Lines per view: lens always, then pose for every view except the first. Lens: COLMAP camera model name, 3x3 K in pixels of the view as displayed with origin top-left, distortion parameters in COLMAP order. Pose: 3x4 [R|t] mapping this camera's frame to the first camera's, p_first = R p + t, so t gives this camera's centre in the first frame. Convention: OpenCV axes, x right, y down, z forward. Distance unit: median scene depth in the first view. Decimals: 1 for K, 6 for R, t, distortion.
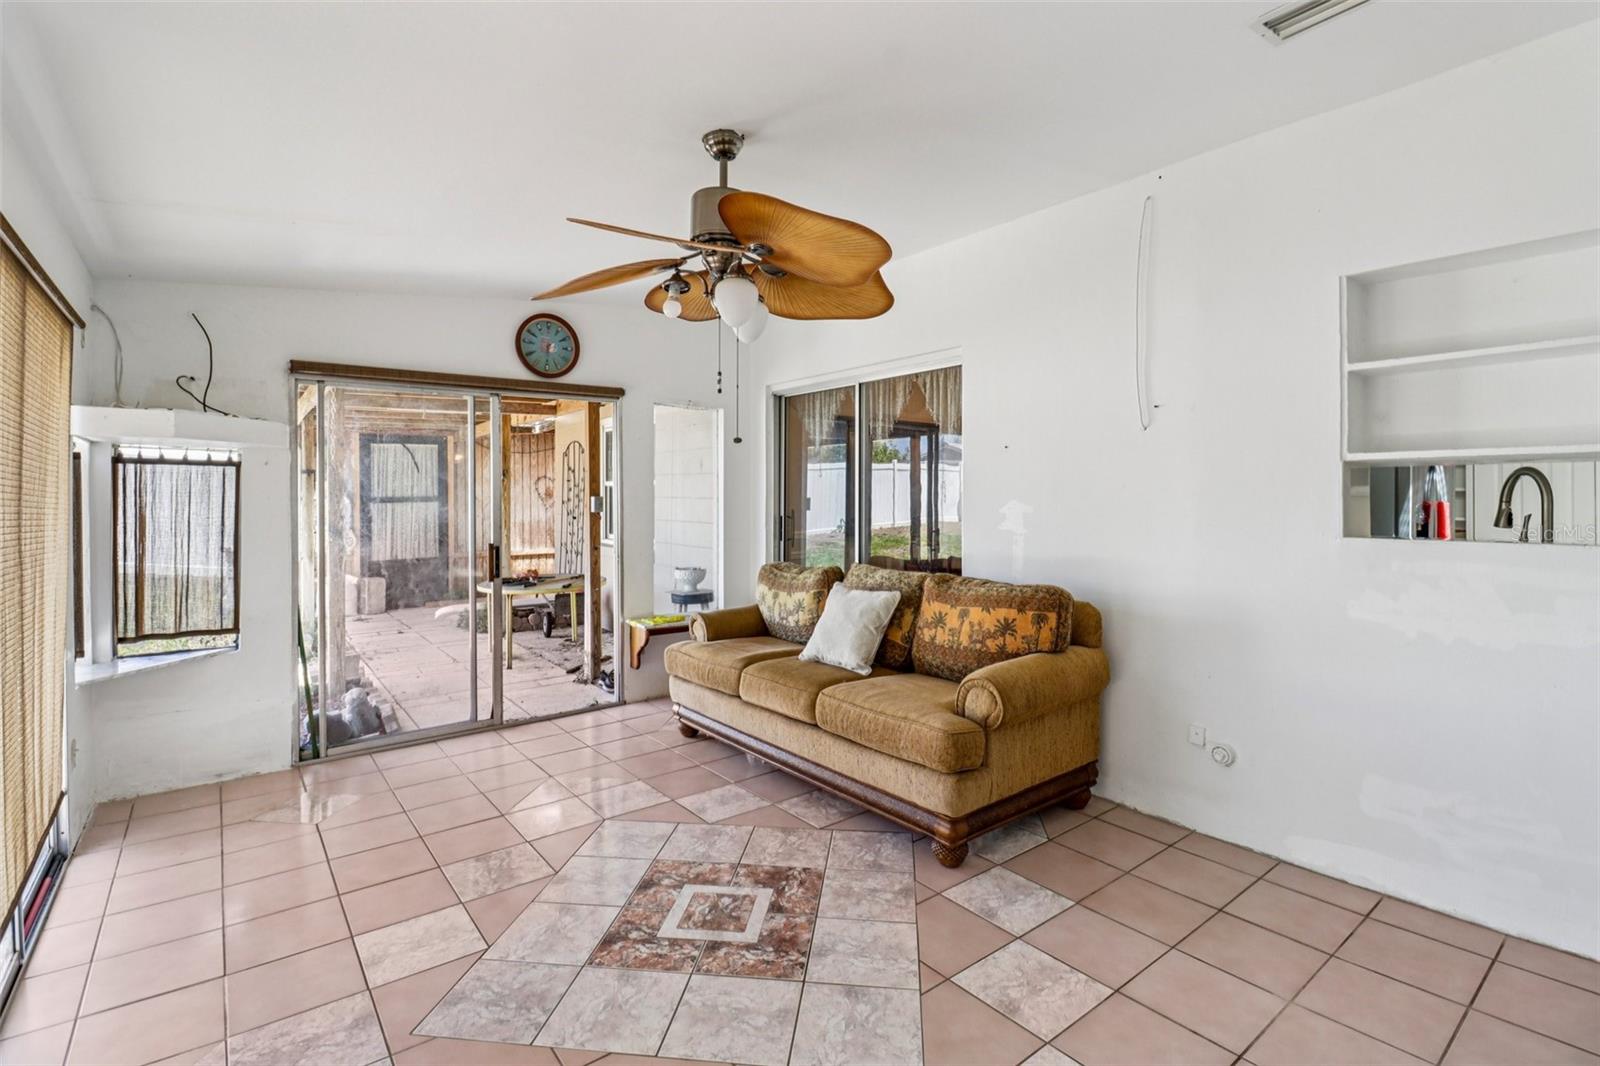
lens RADIAL K [[749.8, 0, 803.5], [0, 749.8, 502.3], [0, 0, 1]] dist [-0.018553, -0.000899]
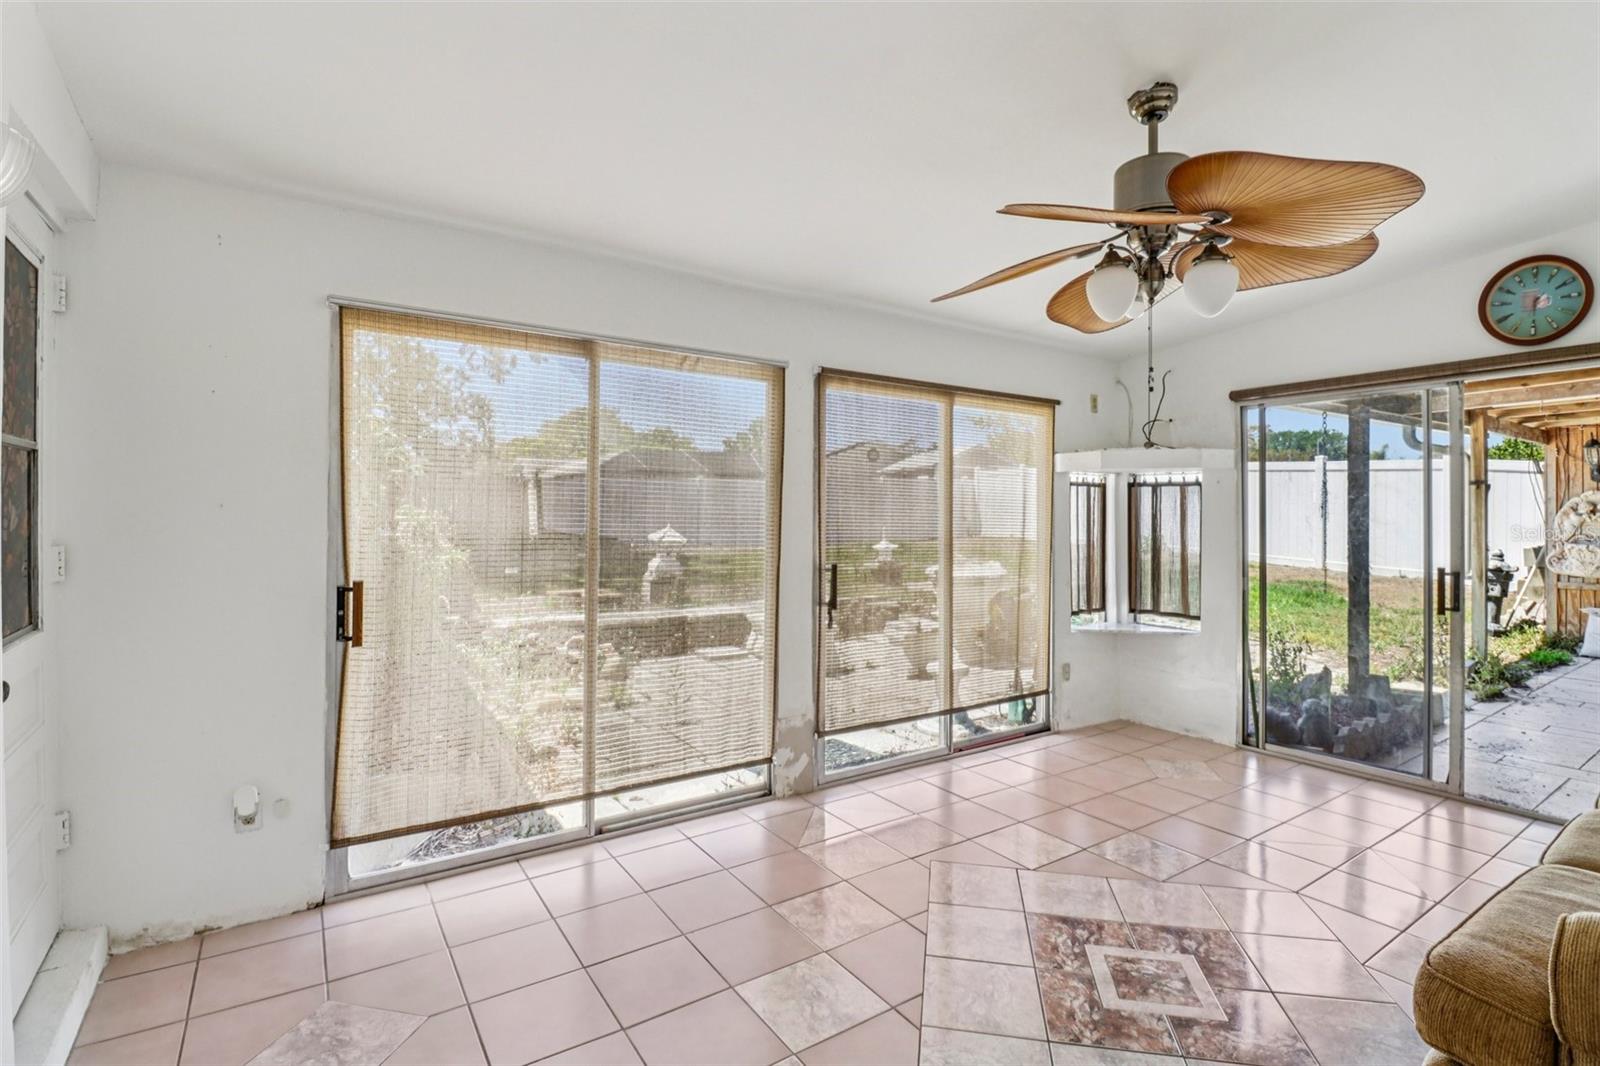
lens RADIAL K [[770.6, 0, 799.5], [0, 770.6, 508.0], [0, 0, 1]] dist [-0.035220, -0.000510]
pose [[-0.112031, -0.005317, -0.993690, 0.779685], [-0.005888, 0.999972, -0.004687, -0.001837], [0.993687, 0.005326, -0.112059, 0.650605]]
